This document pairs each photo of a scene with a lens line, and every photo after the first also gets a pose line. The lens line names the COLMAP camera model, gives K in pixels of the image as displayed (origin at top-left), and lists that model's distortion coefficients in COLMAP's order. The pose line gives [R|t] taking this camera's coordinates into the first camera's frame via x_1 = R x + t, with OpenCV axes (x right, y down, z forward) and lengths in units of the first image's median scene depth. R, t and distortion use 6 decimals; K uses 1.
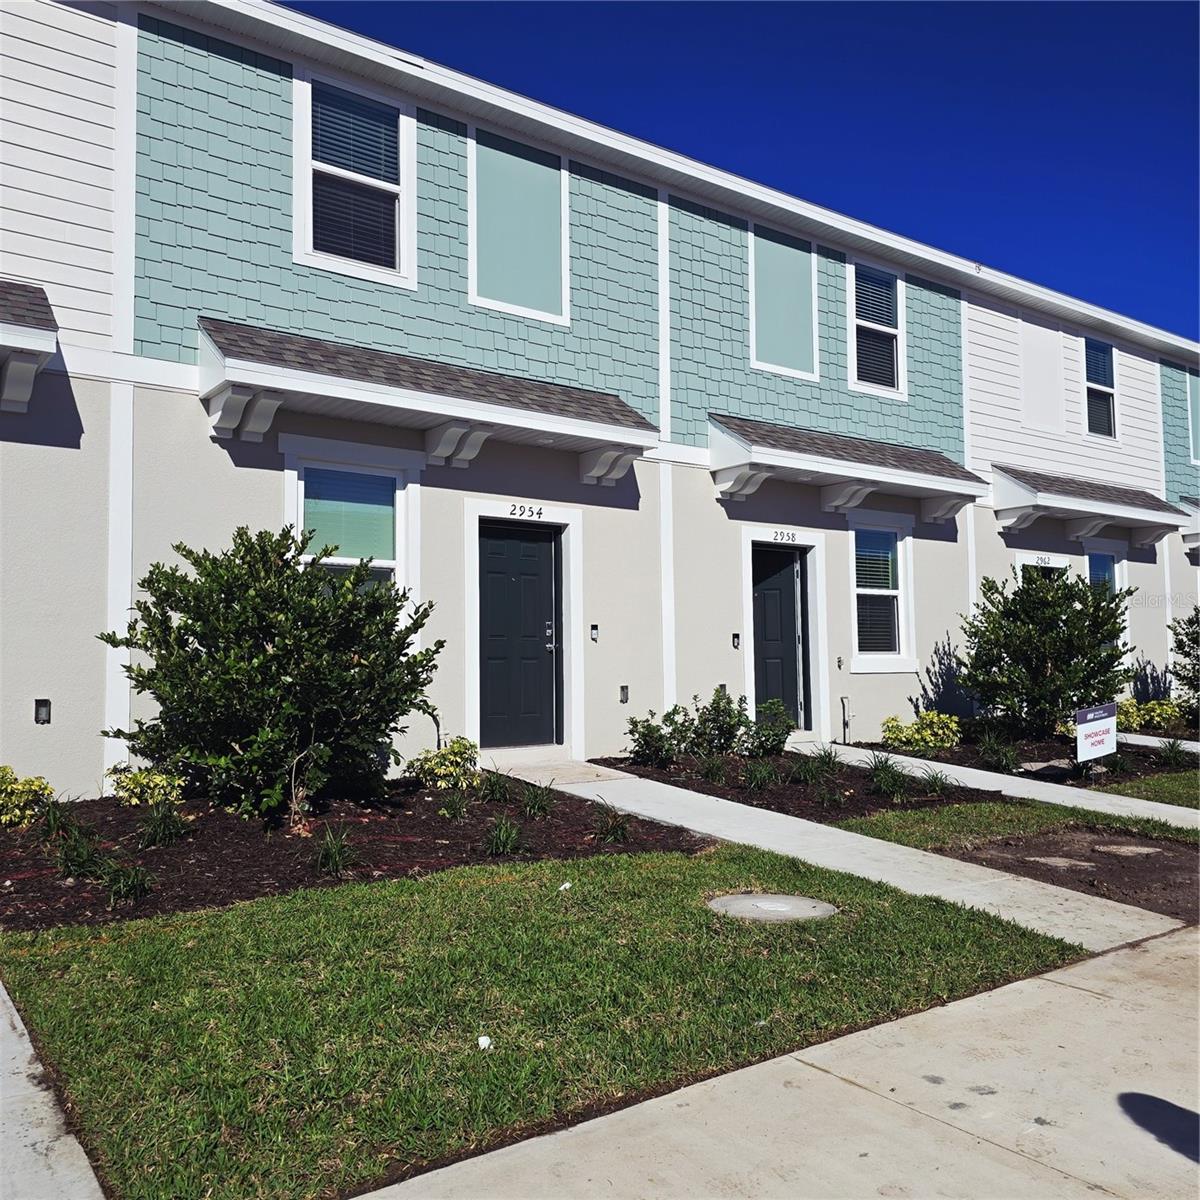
lens RADIAL K [[1073.5, 0, 580.5], [0, 1073.5, 595.8], [0, 0, 1]] dist [0.086197, -0.102054]
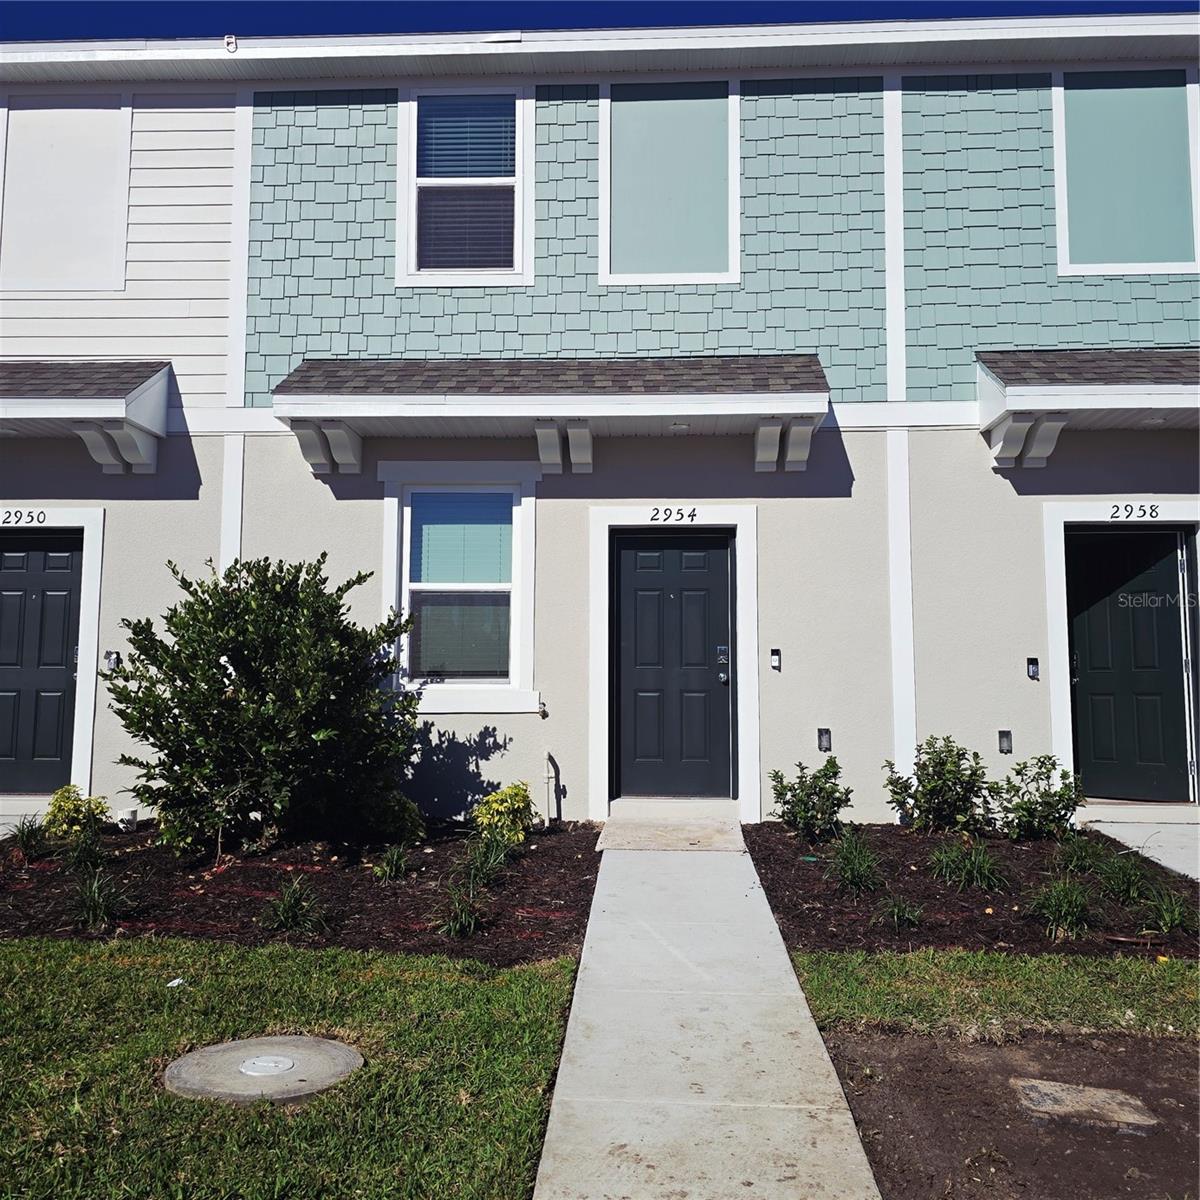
lens RADIAL K [[1073.5, 0, 596.1], [0, 1073.5, 598.1], [0, 0, 1]] dist [0.086197, -0.102054]
pose [[0.775952, -0.051685, -0.628671, 0.438829], [0.033884, 0.998614, -0.040277, 0.018348], [0.629881, 0.009951, 0.776628, 0.326717]]
